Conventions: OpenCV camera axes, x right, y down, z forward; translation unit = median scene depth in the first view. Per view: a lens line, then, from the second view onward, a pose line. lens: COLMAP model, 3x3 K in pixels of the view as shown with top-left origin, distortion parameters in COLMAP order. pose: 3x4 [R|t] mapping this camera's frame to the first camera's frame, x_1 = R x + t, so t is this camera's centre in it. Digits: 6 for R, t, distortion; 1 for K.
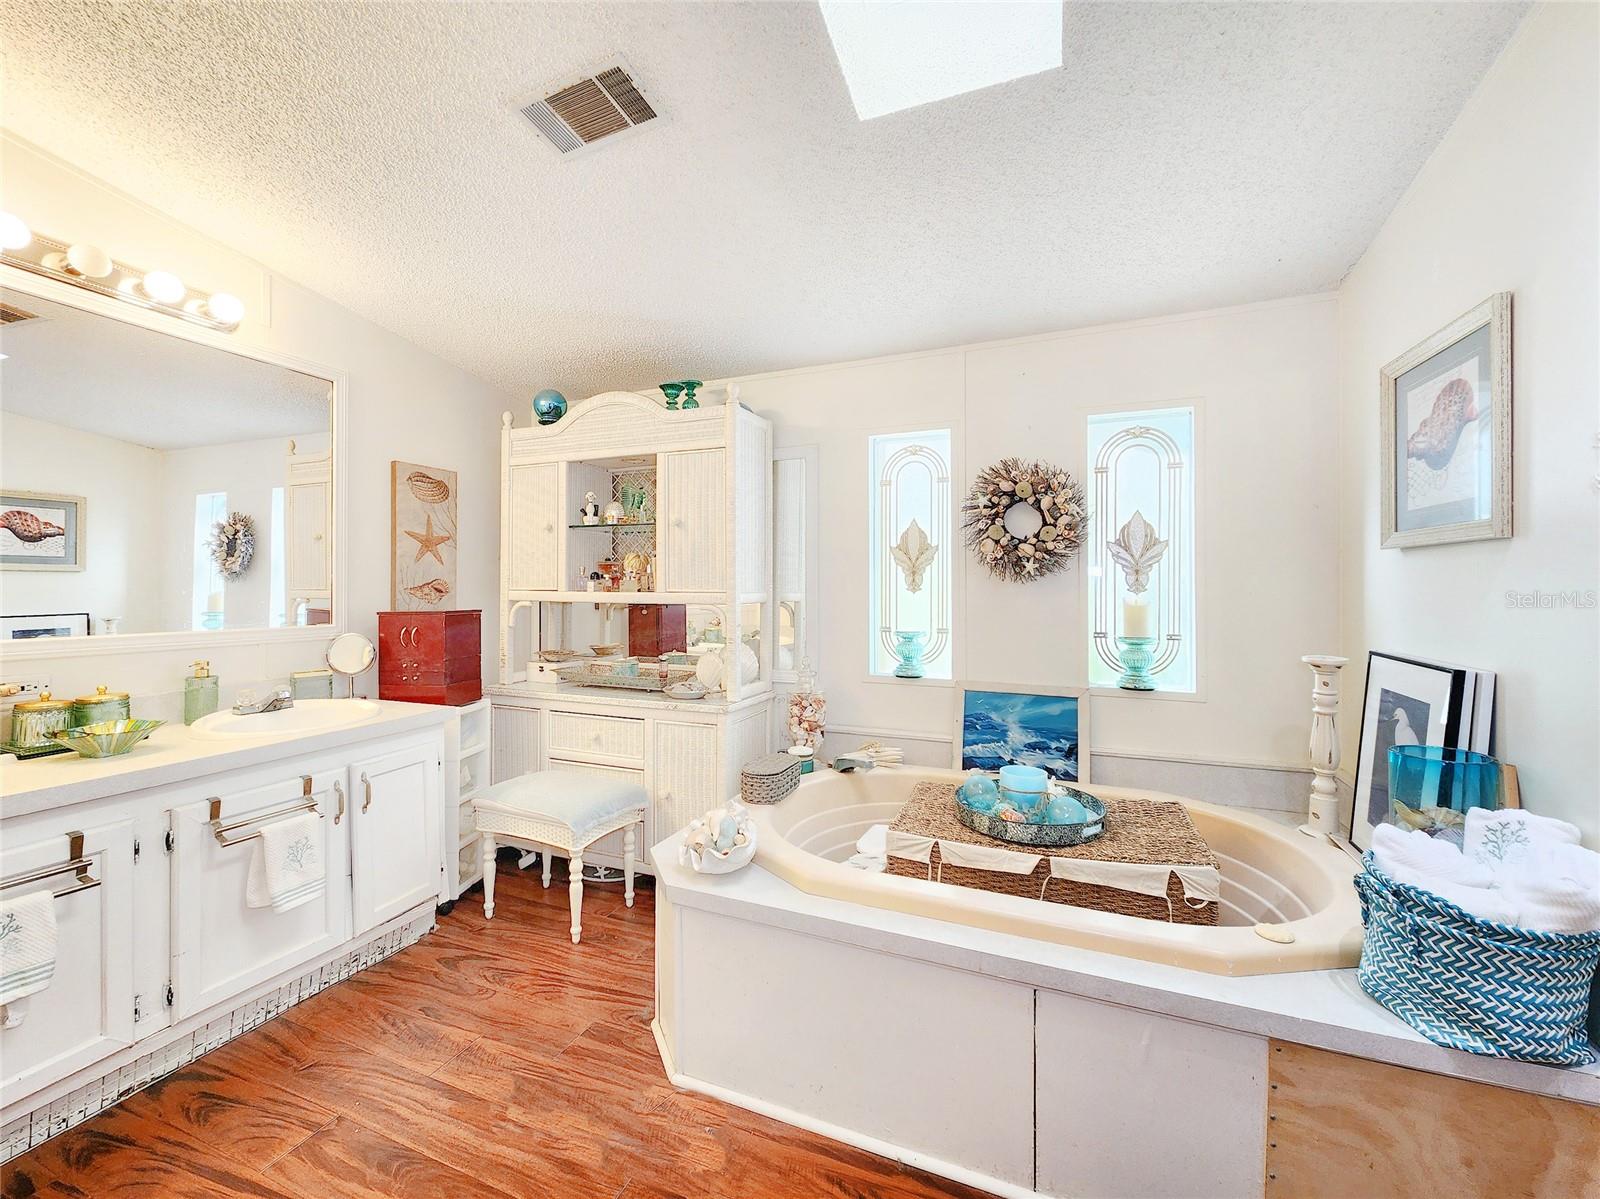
lens RADIAL K [[646.3, 0, 797.5], [0, 646.3, 584.9], [0, 0, 1]] dist [-0.000111, -0.000187]
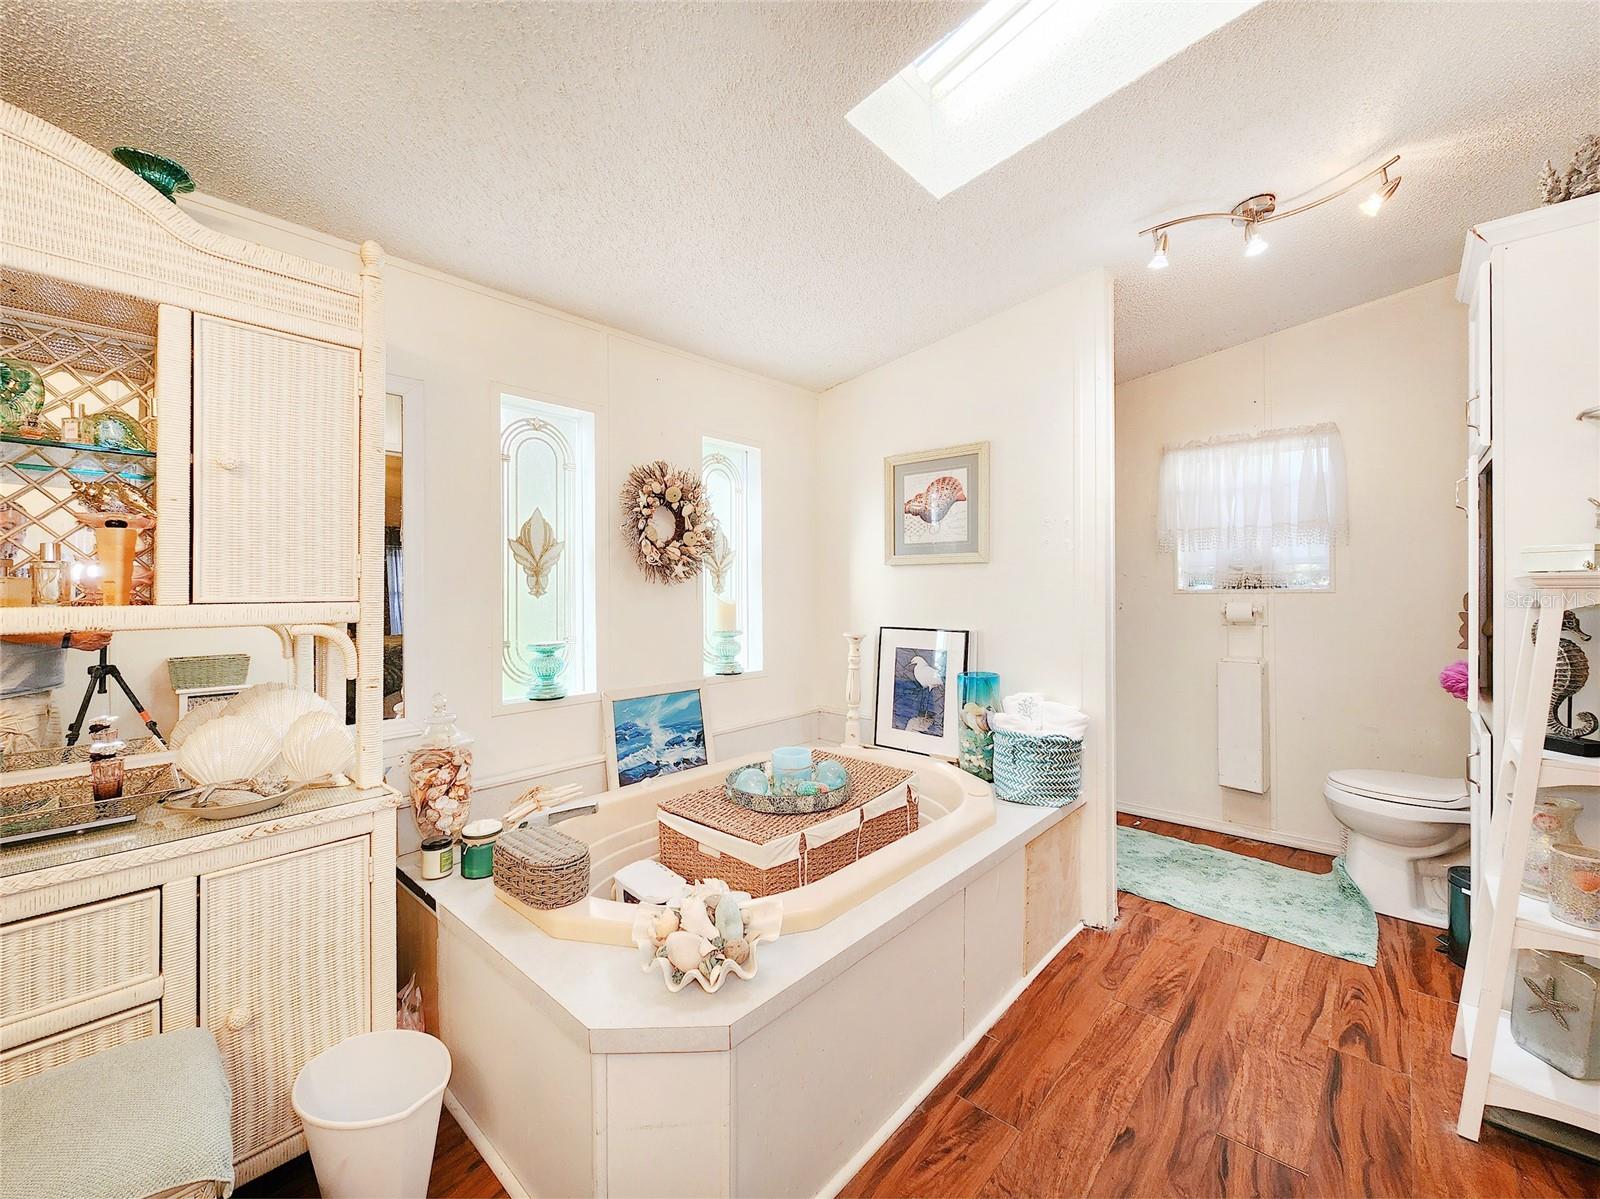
lens RADIAL K [[646.3, 0, 803.0], [0, 646.3, 577.0], [0, 0, 1]] dist [-0.000111, -0.000187]
pose [[0.353301, 0.009990, 0.935456, -0.534311], [0.001117, 0.999938, -0.011101, -0.004153], [-0.935509, 0.004967, 0.353268, 0.439150]]
